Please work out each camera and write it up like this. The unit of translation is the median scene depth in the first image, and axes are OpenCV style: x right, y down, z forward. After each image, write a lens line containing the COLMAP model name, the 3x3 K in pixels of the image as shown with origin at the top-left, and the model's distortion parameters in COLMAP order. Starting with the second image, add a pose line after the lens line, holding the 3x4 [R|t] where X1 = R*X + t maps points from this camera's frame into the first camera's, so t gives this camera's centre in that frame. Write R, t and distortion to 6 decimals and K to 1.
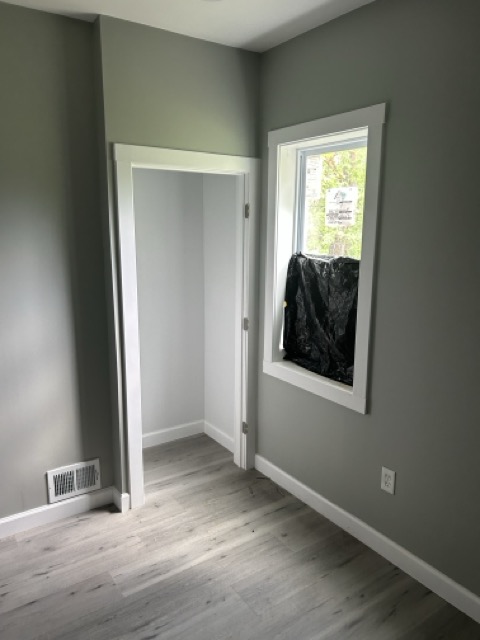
lens RADIAL K [[477.9, 0, 239.9], [0, 477.9, 320.7], [0, 0, 1]] dist [0.050978, -0.053778]
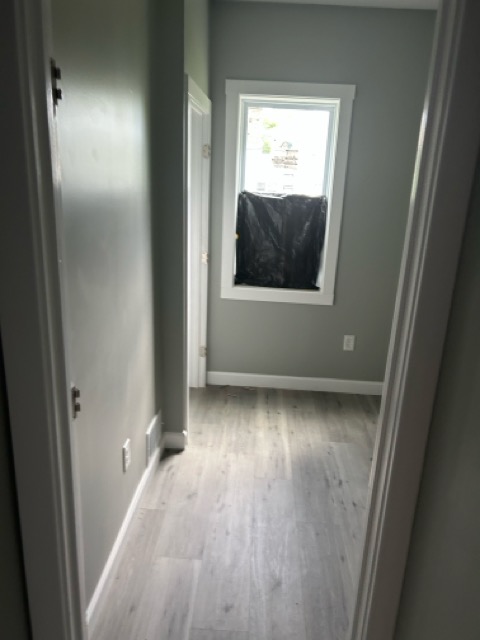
lens RADIAL K [[477.9, 0, 239.5], [0, 477.9, 318.9], [0, 0, 1]] dist [0.050978, -0.053778]
pose [[0.622432, -0.213041, 0.753121, -0.932039], [0.112824, 0.976614, 0.183016, -0.056998], [-0.774499, -0.028945, 0.631912, 0.272333]]
